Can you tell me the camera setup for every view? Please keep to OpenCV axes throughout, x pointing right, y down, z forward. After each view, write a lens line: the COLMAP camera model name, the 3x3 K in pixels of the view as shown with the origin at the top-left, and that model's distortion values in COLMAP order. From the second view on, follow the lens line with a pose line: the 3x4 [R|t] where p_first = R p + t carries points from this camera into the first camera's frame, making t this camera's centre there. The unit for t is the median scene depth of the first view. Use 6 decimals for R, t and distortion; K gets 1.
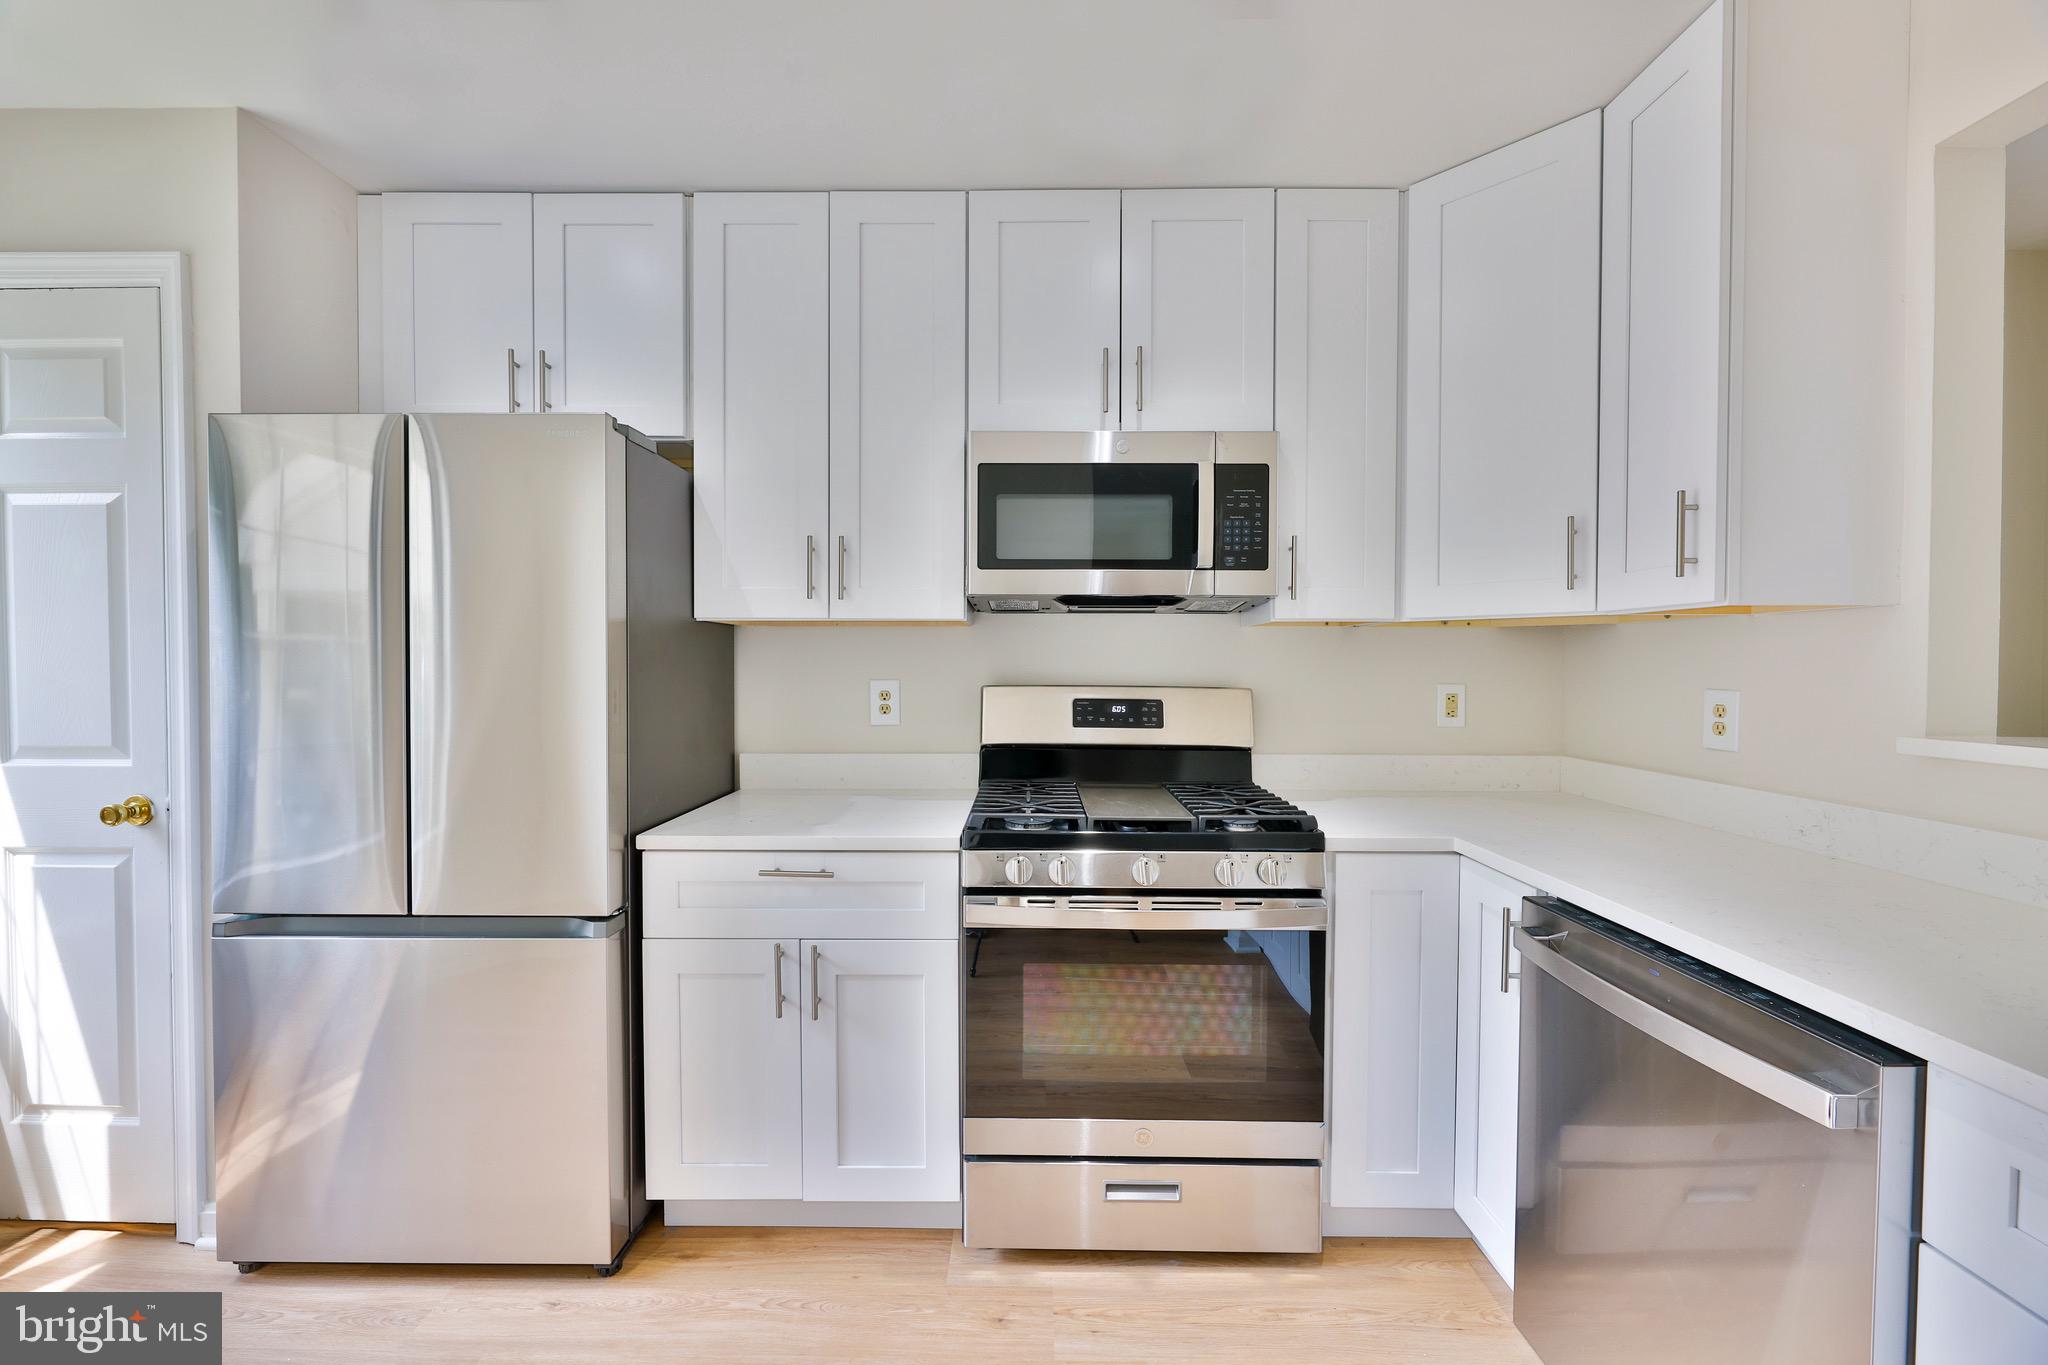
lens RADIAL K [[841.6, 0, 1020.5], [0, 841.6, 677.4], [0, 0, 1]] dist [-0.001667, -0.000046]
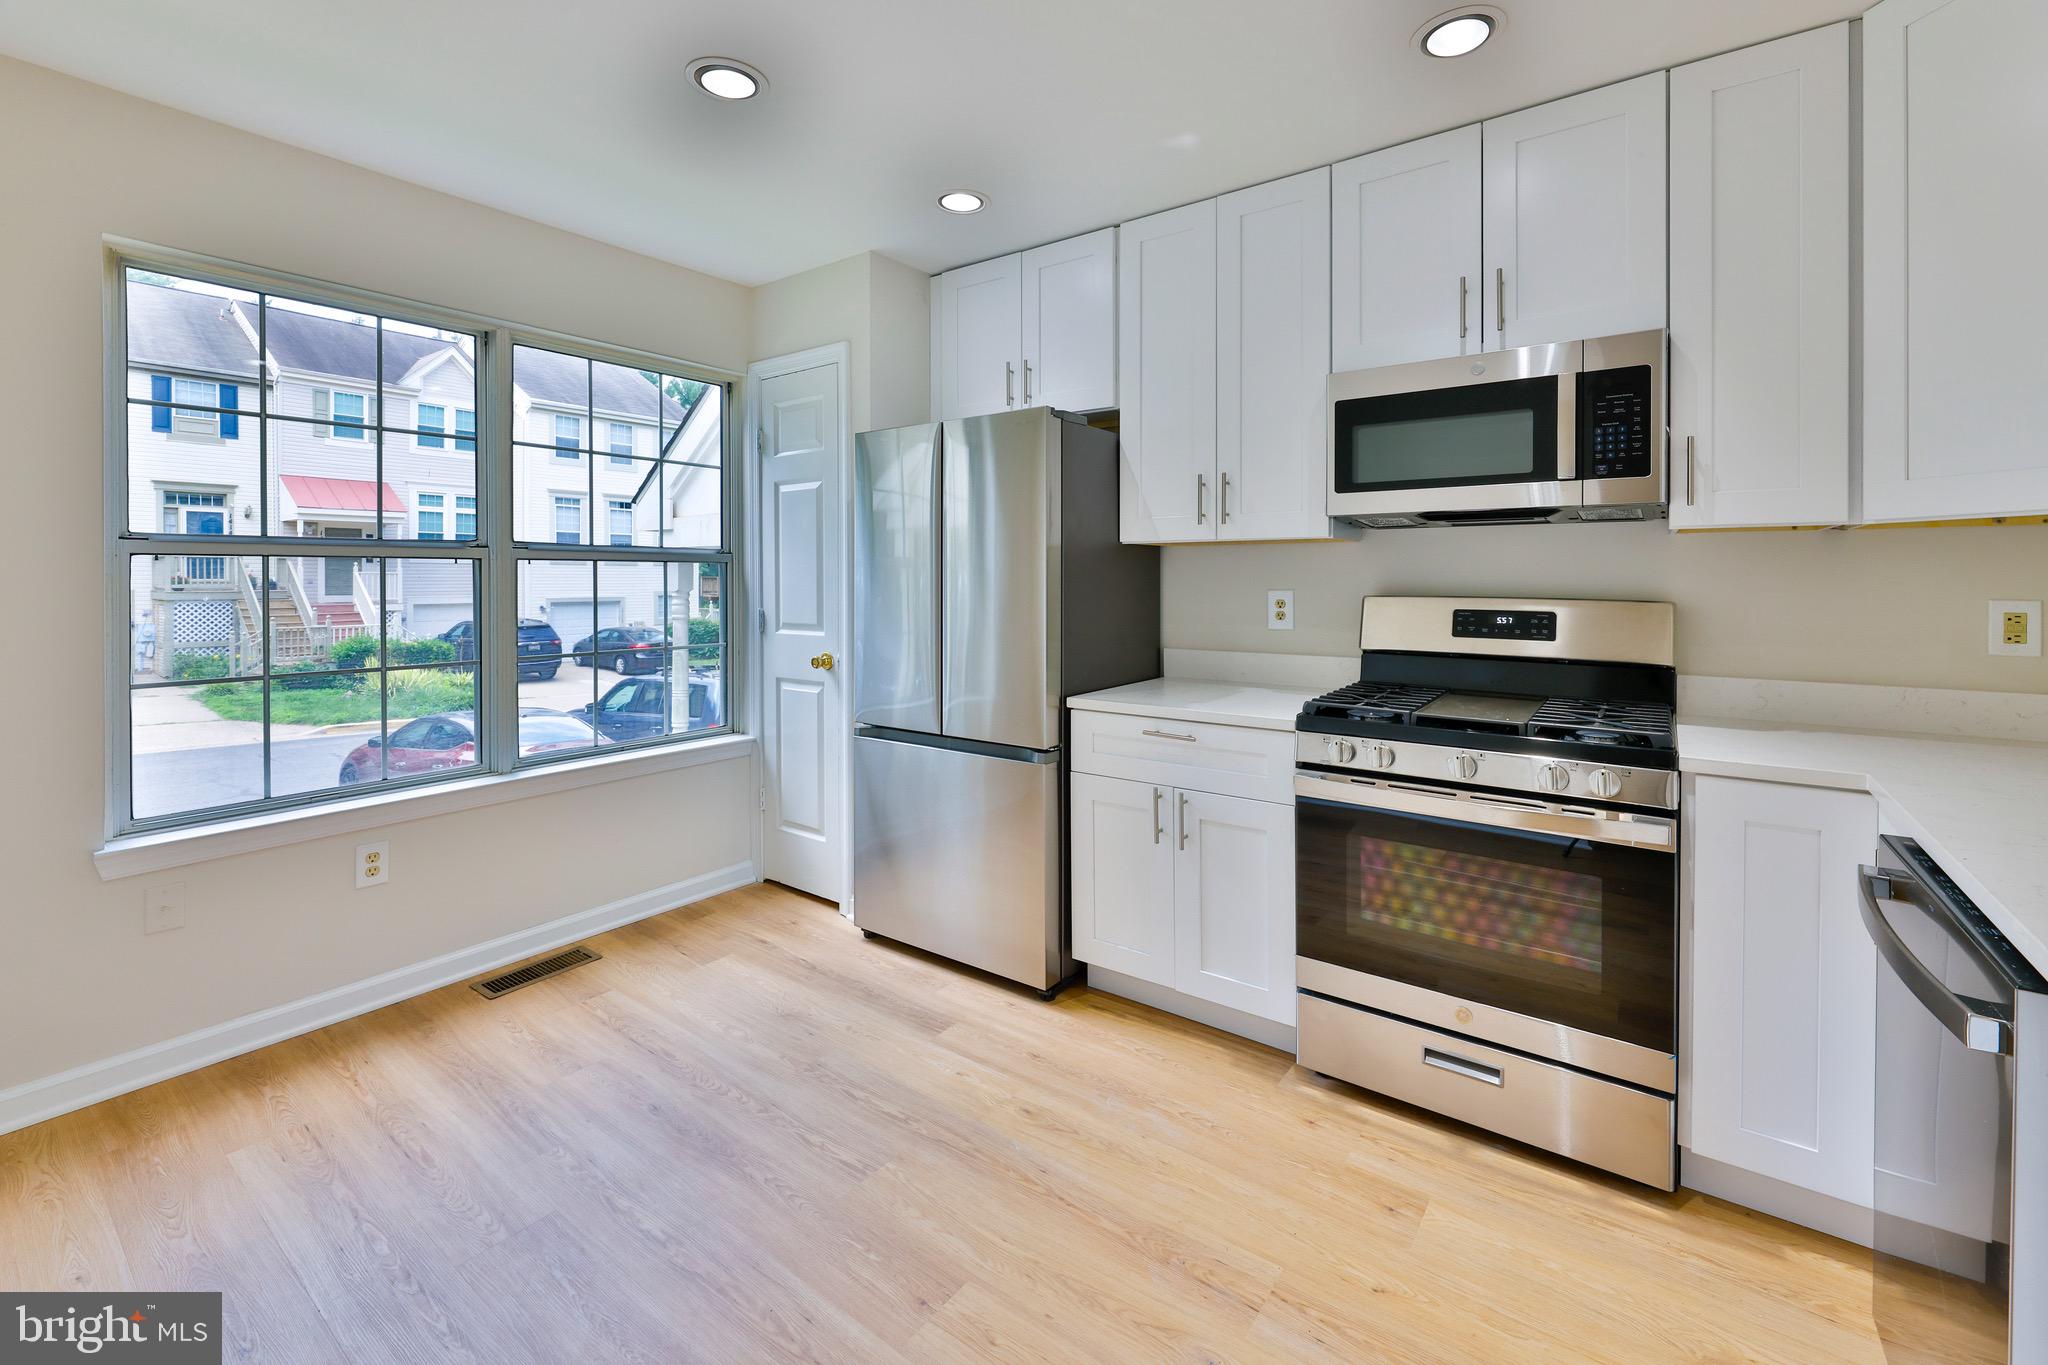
lens RADIAL K [[860.8, 0, 1026.2], [0, 860.8, 577.3], [0, 0, 1]] dist [-0.000319, 0.000127]
pose [[0.817524, -0.002660, -0.575888, 0.277804], [-0.007074, 0.999867, -0.014661, 0.005976], [0.575851, 0.016060, 0.817397, -0.196947]]
